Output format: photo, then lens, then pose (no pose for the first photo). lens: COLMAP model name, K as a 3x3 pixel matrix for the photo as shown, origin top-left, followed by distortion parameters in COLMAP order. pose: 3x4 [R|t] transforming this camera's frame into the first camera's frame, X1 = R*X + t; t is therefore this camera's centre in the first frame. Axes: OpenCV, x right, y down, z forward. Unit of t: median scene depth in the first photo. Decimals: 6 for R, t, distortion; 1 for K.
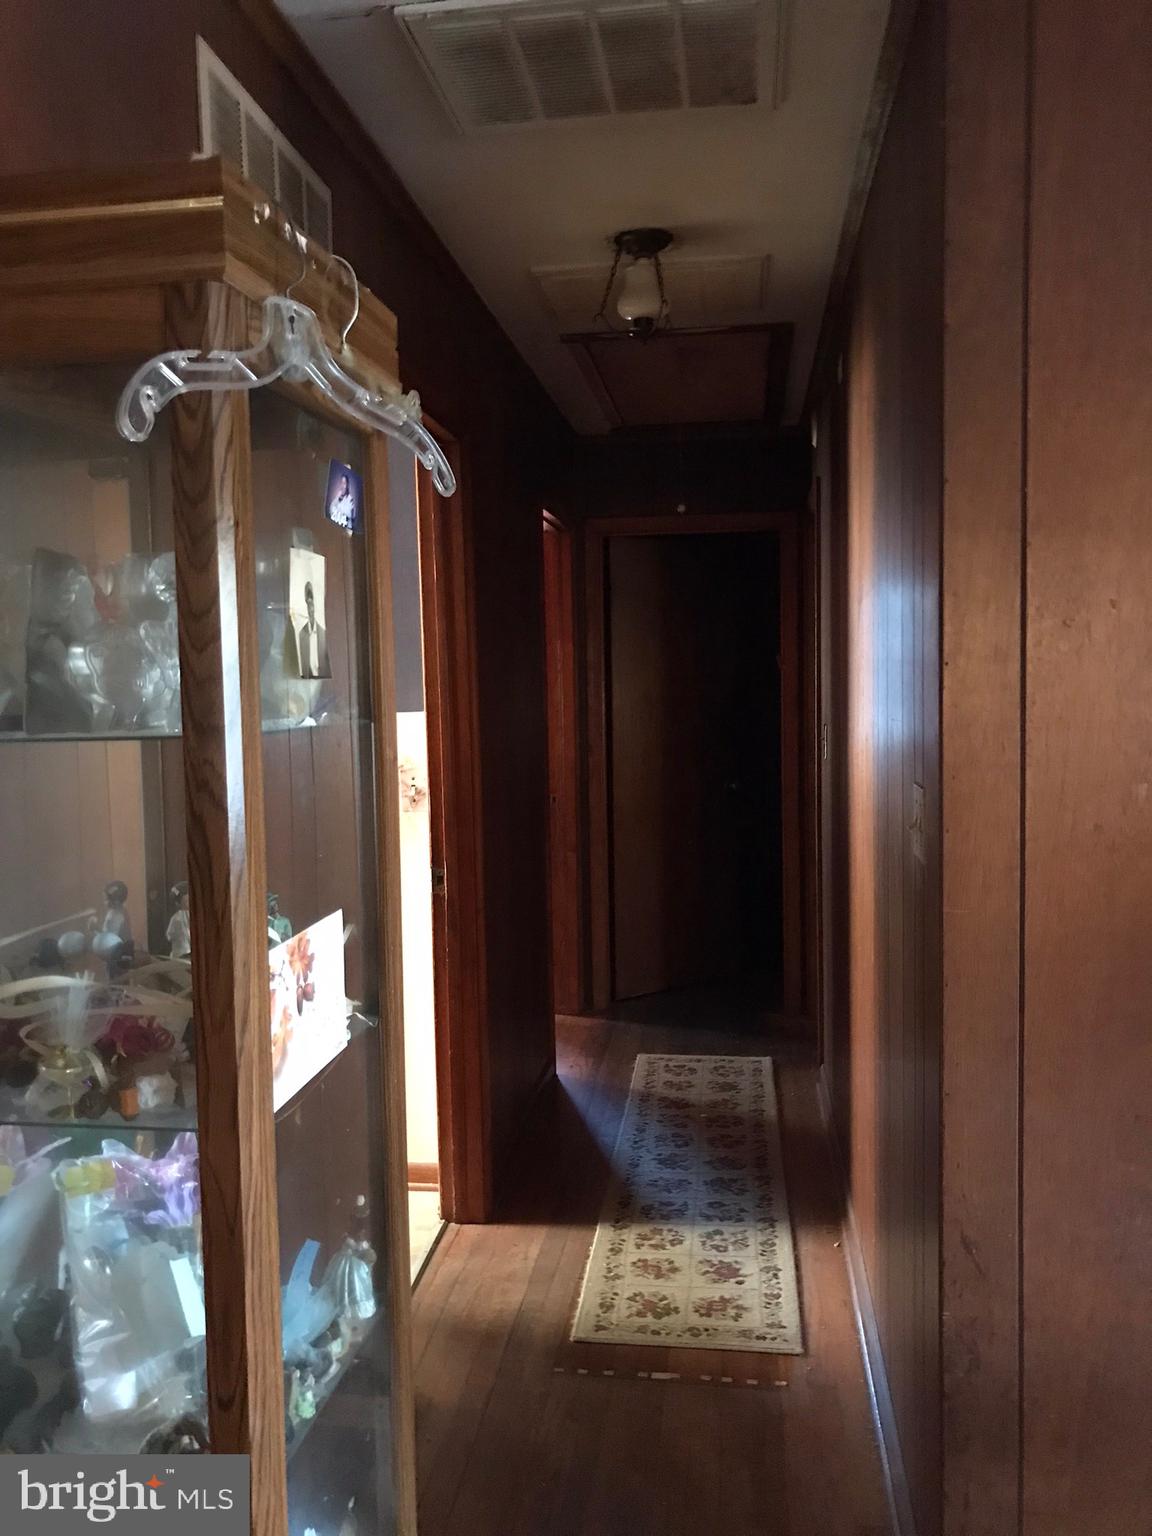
lens RADIAL K [[1263.1, 0, 576.0], [0, 1263.1, 768.0], [0, 0, 1]] dist [-0.013469, -0.005563]
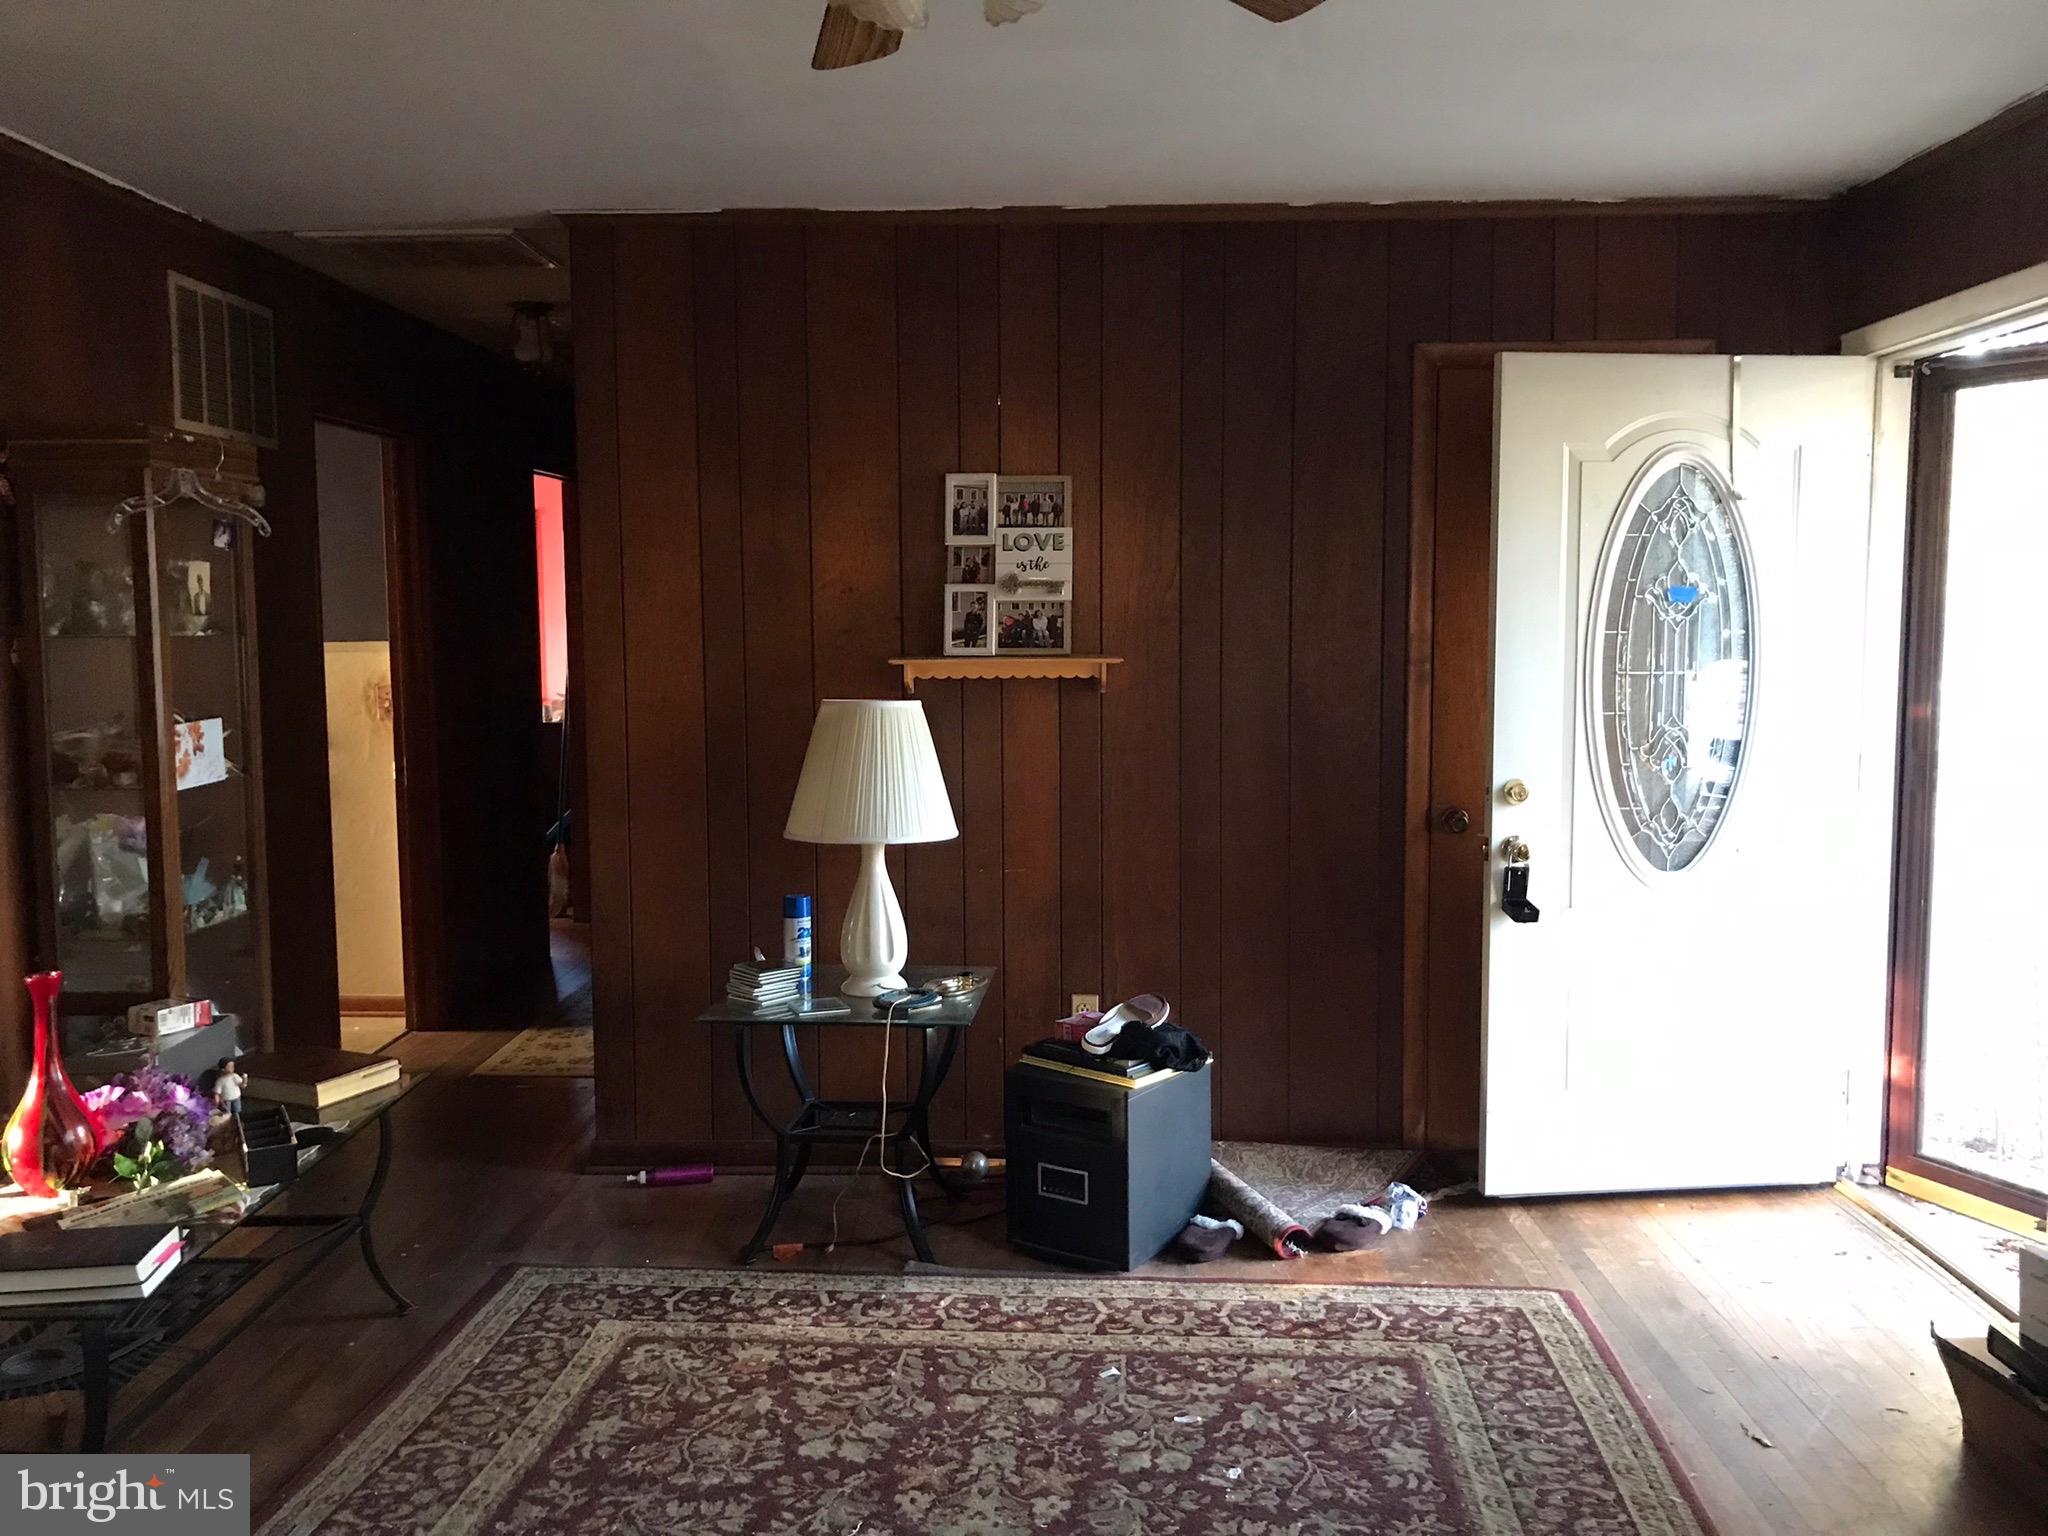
lens RADIAL K [[1658.2, 0, 1024.0], [0, 1658.2, 768.0], [0, 0, 1]] dist [0.003283, 0.001468]
pose [[0.993512, 0.005989, 0.113567, 0.980379], [-0.008258, 0.999775, 0.019519, 0.142685], [-0.113425, -0.020330, 0.993339, -2.293498]]
